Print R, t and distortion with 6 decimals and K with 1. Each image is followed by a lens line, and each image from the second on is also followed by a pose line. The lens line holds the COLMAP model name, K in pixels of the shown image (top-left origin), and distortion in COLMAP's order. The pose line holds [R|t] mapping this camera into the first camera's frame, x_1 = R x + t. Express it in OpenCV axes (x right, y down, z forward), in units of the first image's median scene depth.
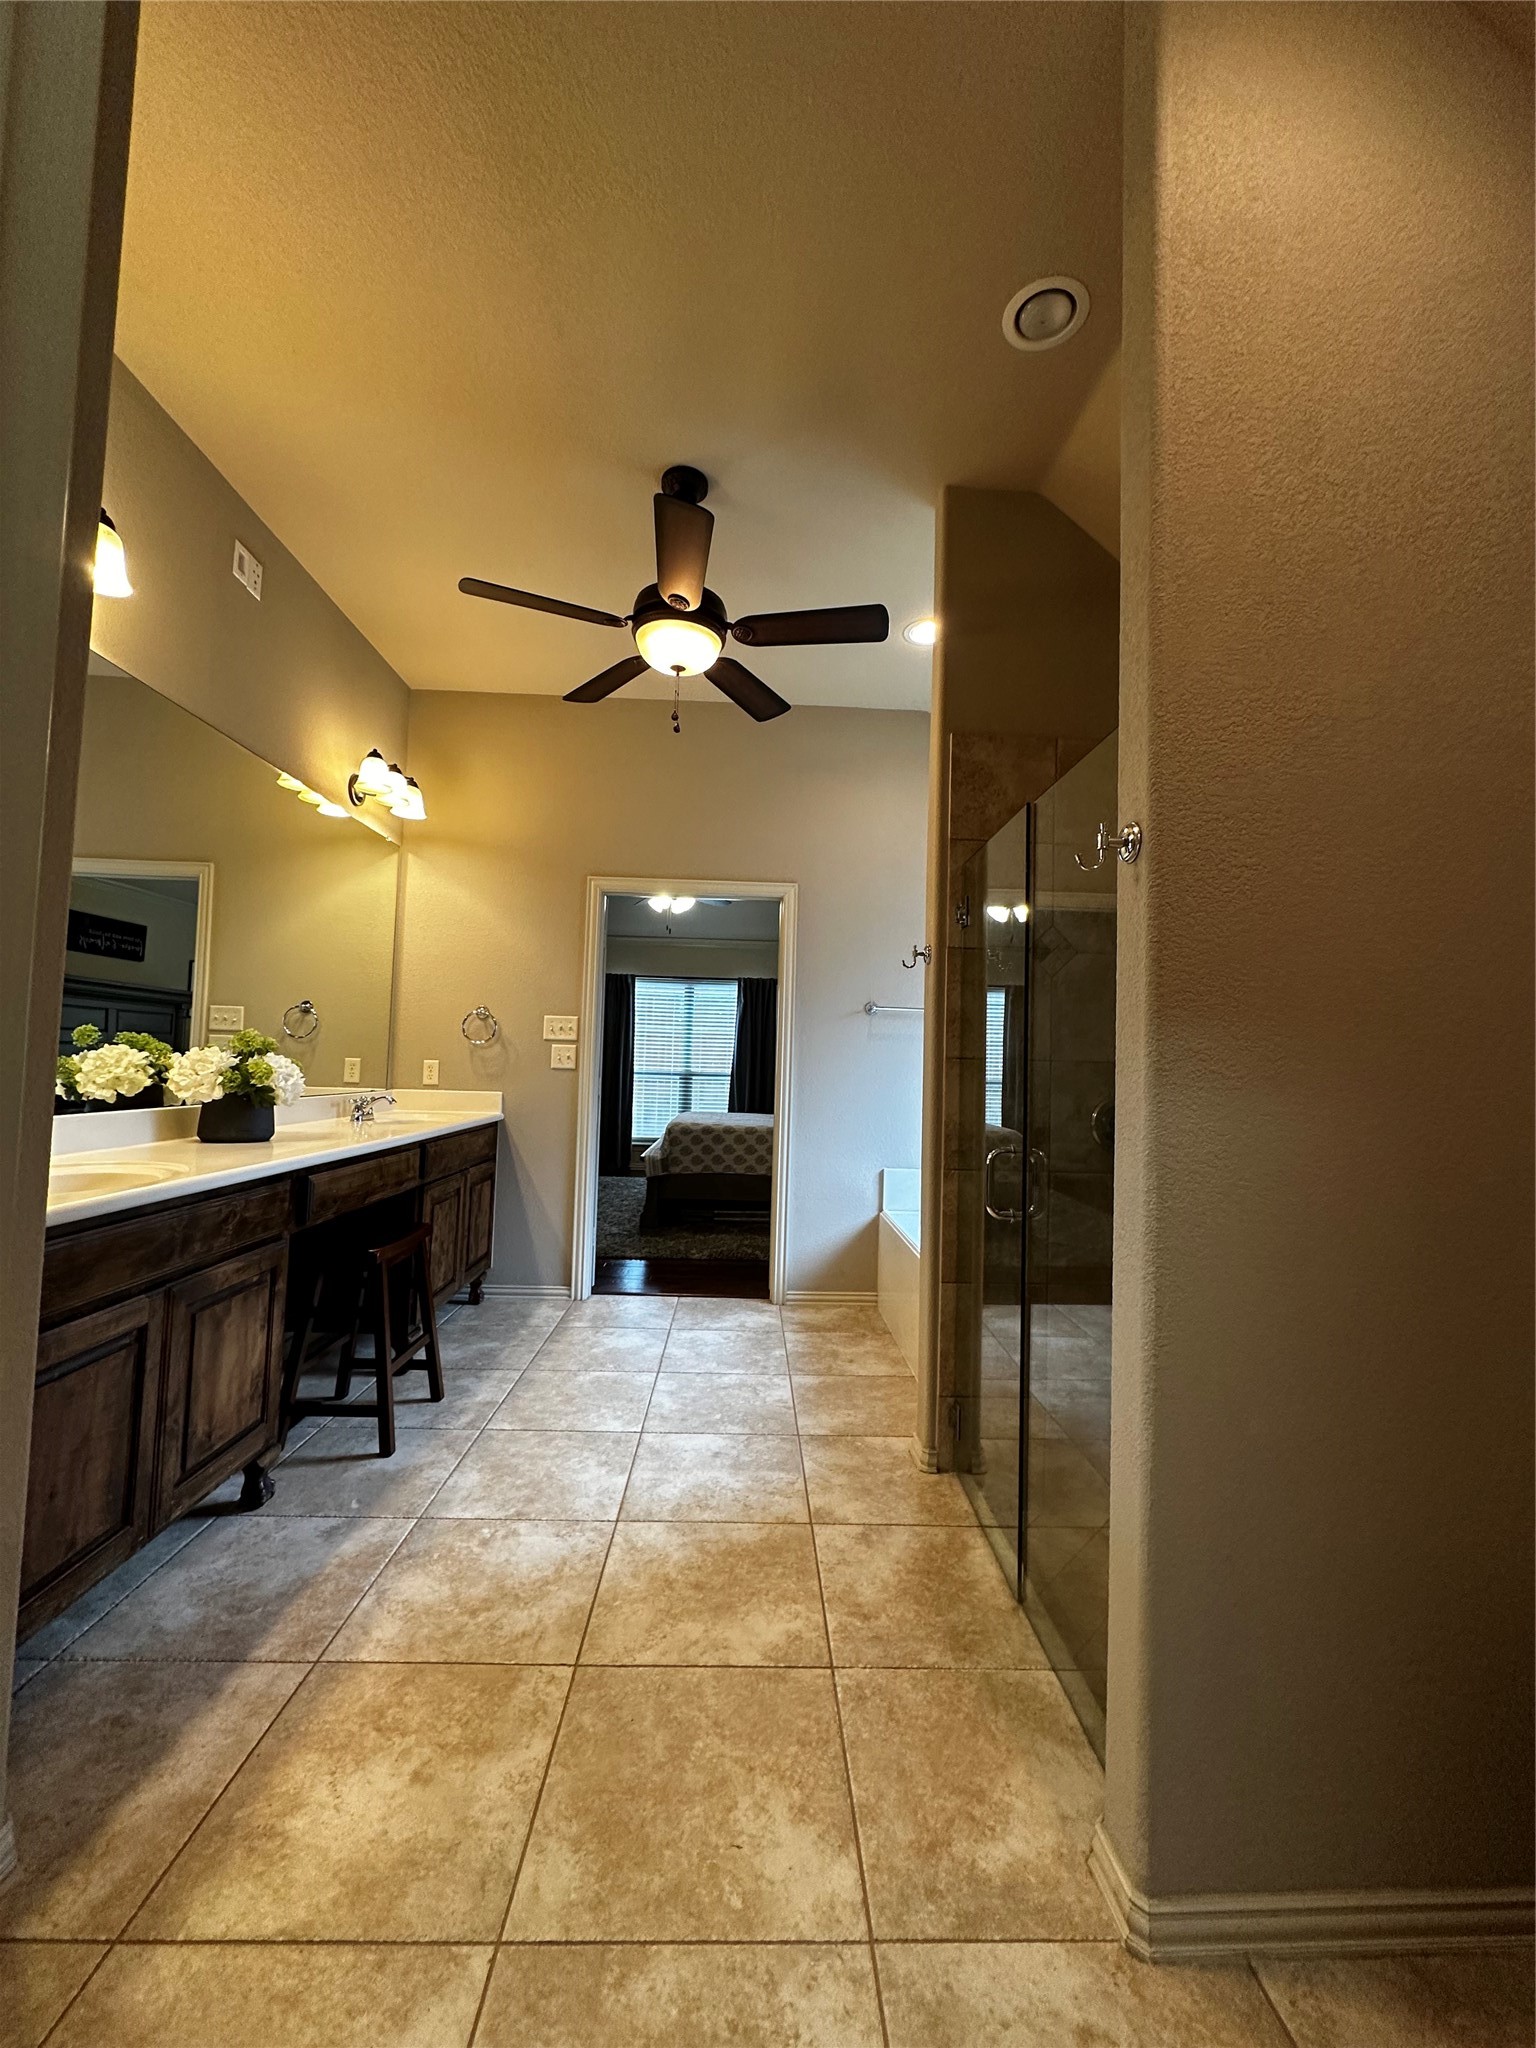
lens RADIAL K [[814.4, 0, 764.9], [0, 814.4, 1022.1], [0, 0, 1]] dist [-0.004061, 0.000938]
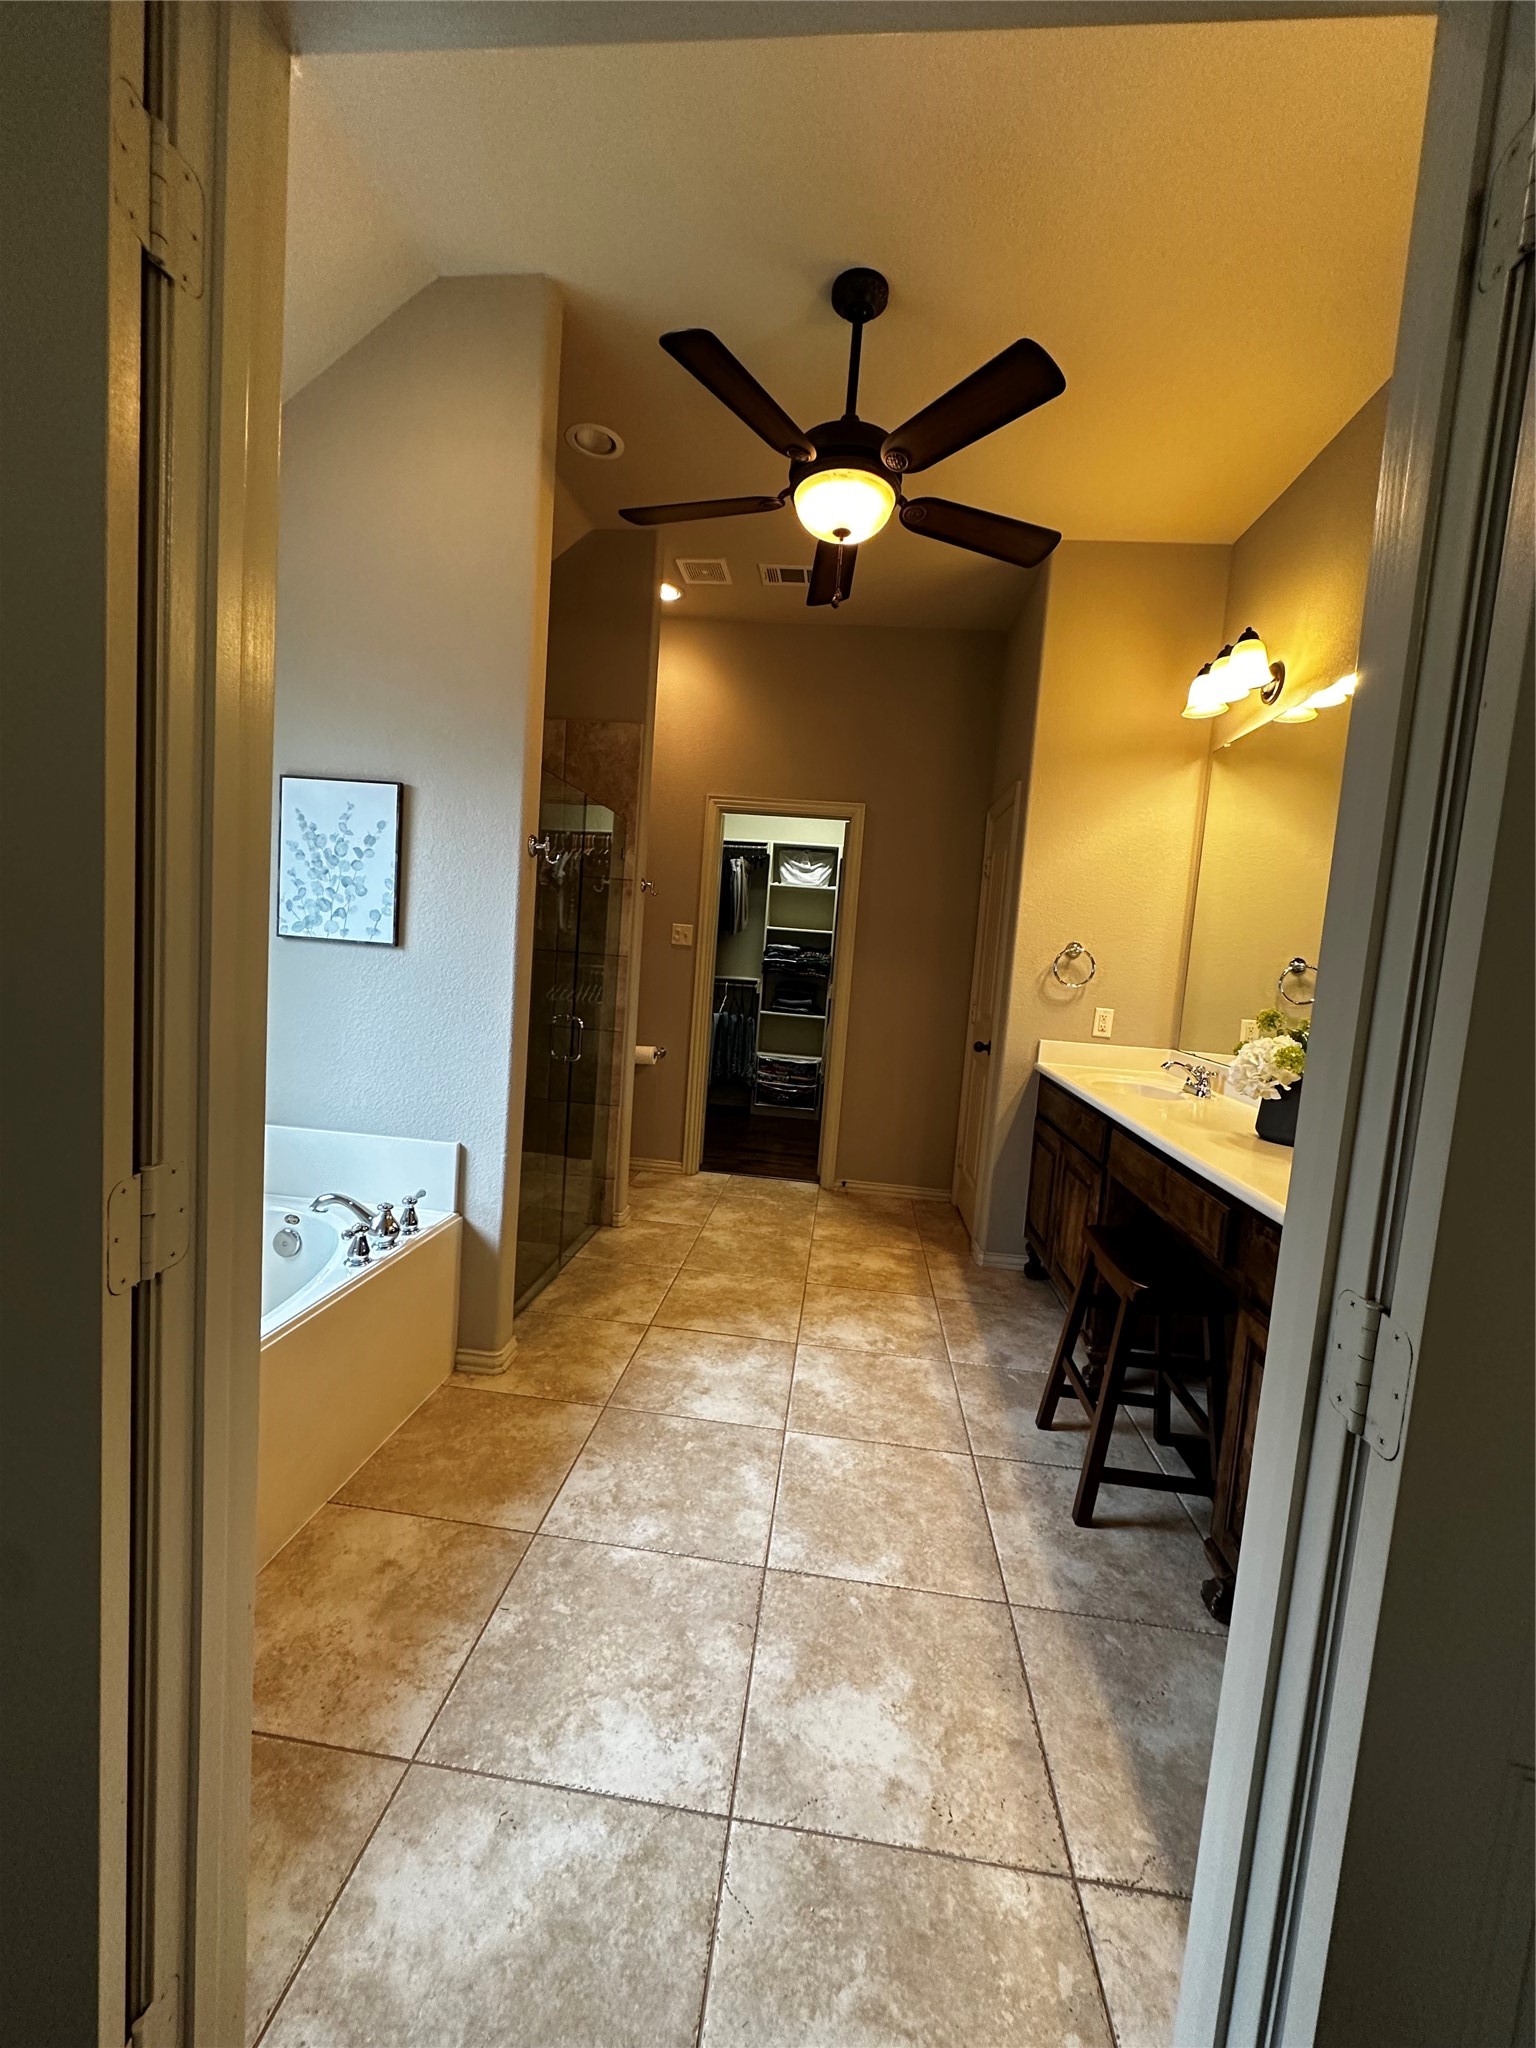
lens RADIAL K [[814.4, 0, 769.9], [0, 814.4, 1019.3], [0, 0, 1]] dist [-0.004061, 0.000938]
pose [[-0.986717, -0.113962, 0.115768, -0.234734], [-0.110026, 0.993129, 0.039862, 0.055026], [-0.119515, 0.026595, -0.992476, 2.315580]]
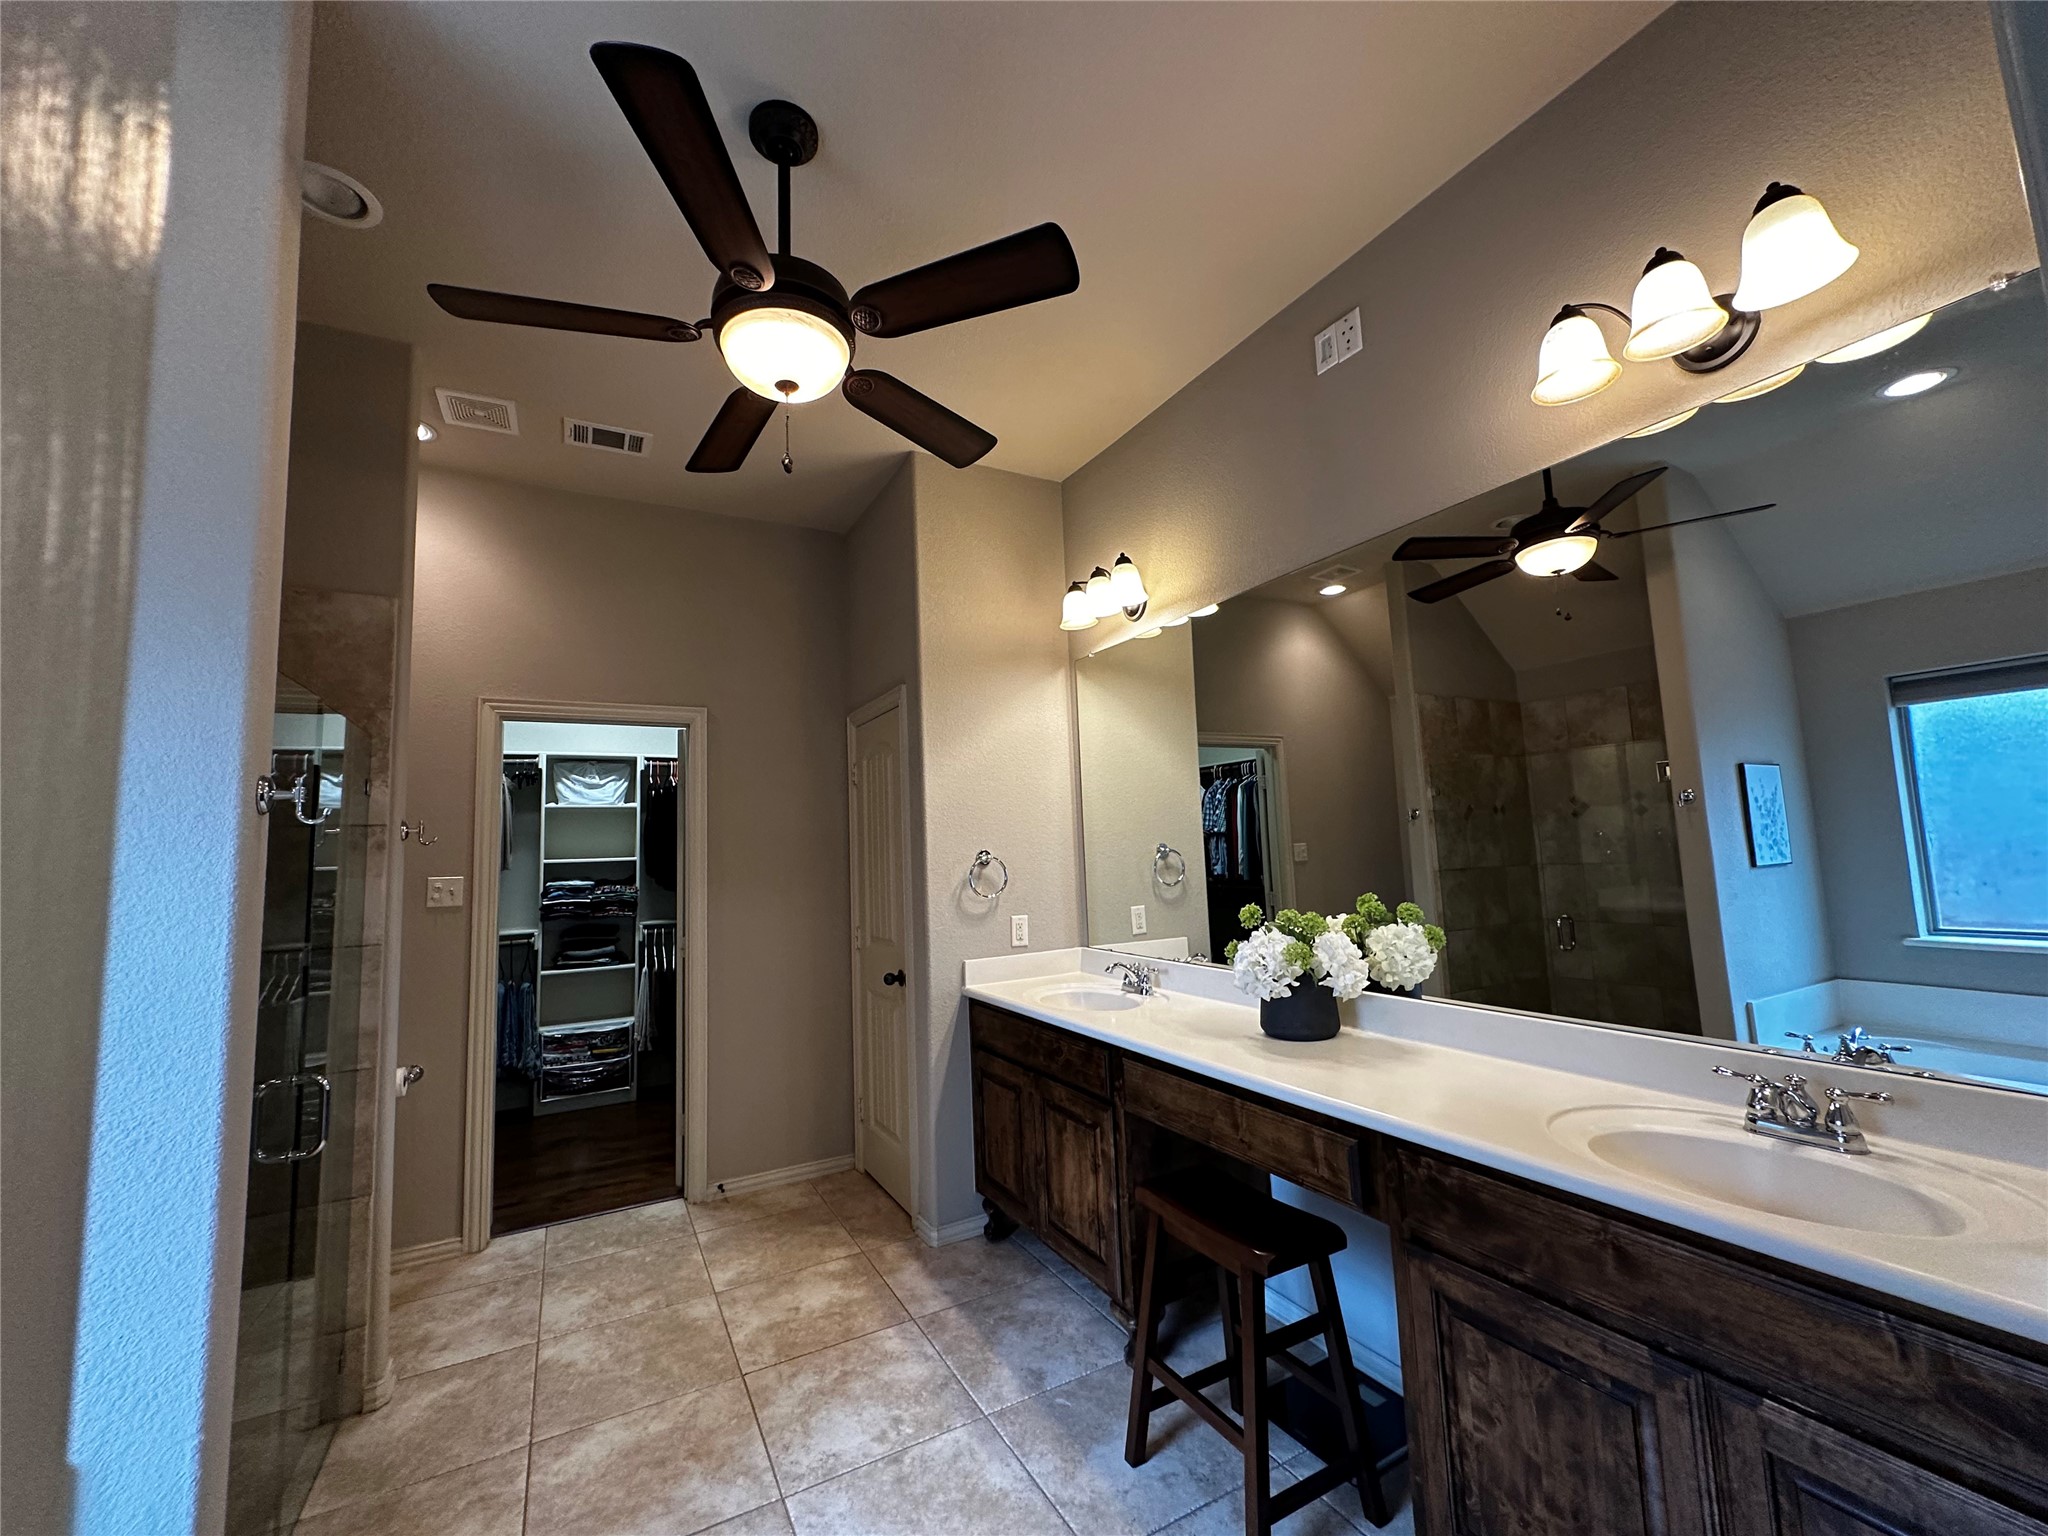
lens RADIAL K [[814.4, 0, 1023.7], [0, 814.4, 766.9], [0, 0, 1]] dist [-0.004061, 0.000938]
pose [[-0.888590, -0.043561, -0.456629, 0.018720], [0.034491, 0.986317, -0.161211, -0.005672], [0.457404, -0.159000, -0.874929, 2.029409]]
